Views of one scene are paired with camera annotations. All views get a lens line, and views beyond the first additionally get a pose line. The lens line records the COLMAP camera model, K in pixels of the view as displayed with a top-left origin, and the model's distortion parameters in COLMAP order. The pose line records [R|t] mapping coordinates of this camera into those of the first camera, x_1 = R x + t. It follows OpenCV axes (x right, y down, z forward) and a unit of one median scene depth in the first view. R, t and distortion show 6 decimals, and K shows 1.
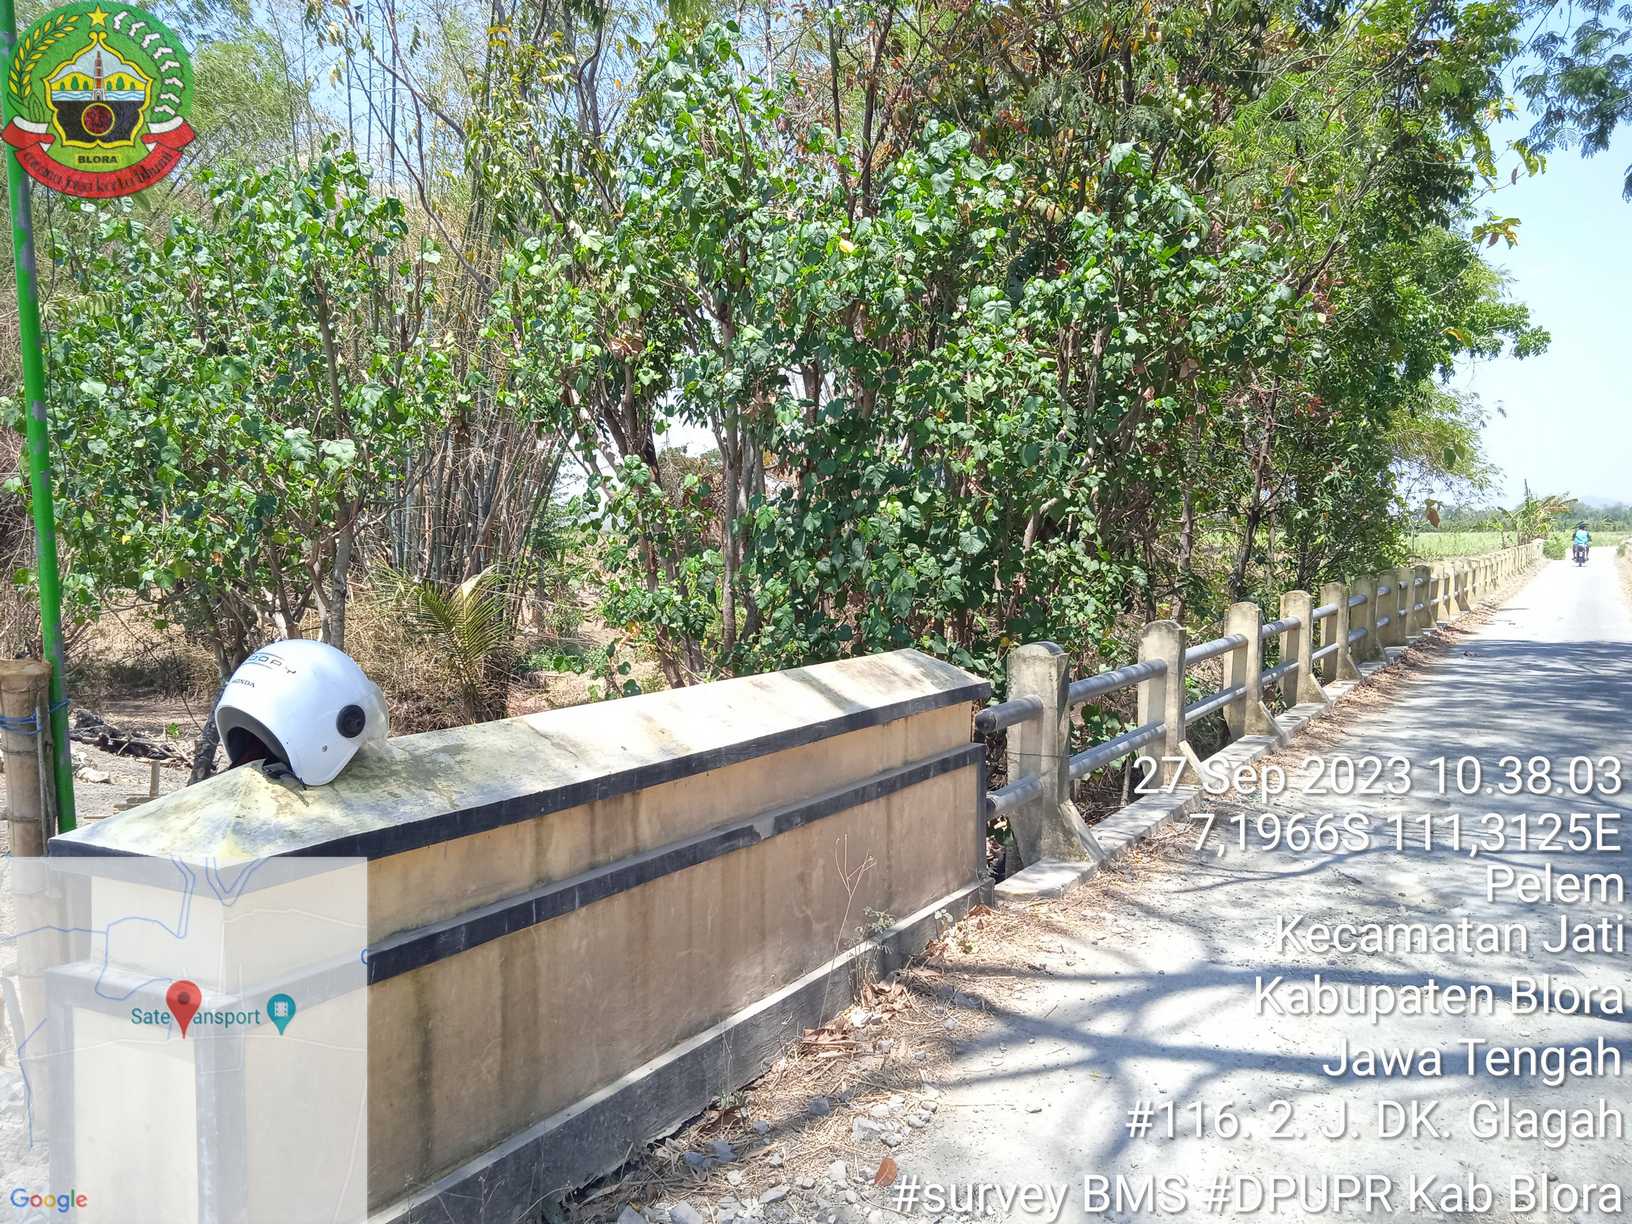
lens RADIAL K [[1480.4, 0, 682.7], [0, 1480.4, 657.9], [0, 0, 1]] dist [0.010640, -0.028421]
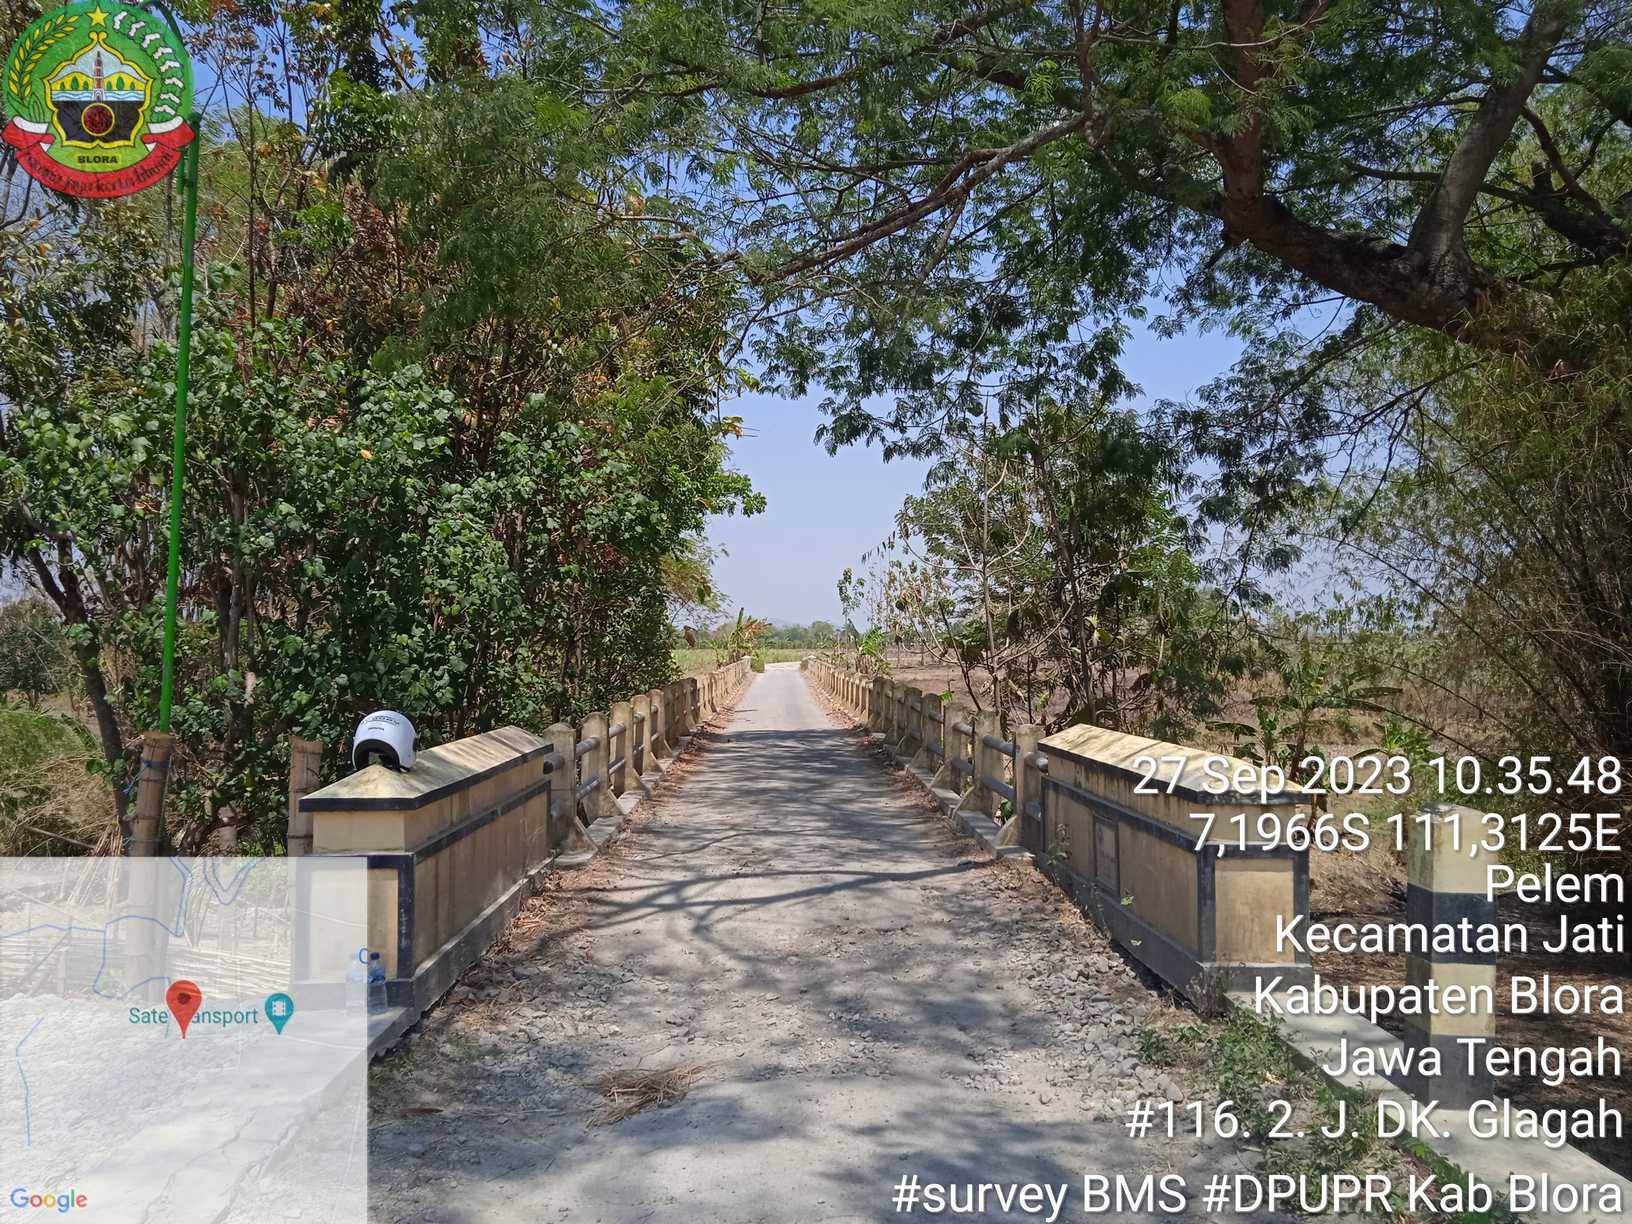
lens RADIAL K [[1559.8, 0, 822.4], [0, 1559.8, 632.7], [0, 0, 1]] dist [0.026888, -0.029243]
pose [[0.836762, 0.003658, 0.547555, -0.301717], [0.047334, 0.995751, -0.078987, 0.025971], [-0.545518, 0.092011, 0.833033, -0.408621]]
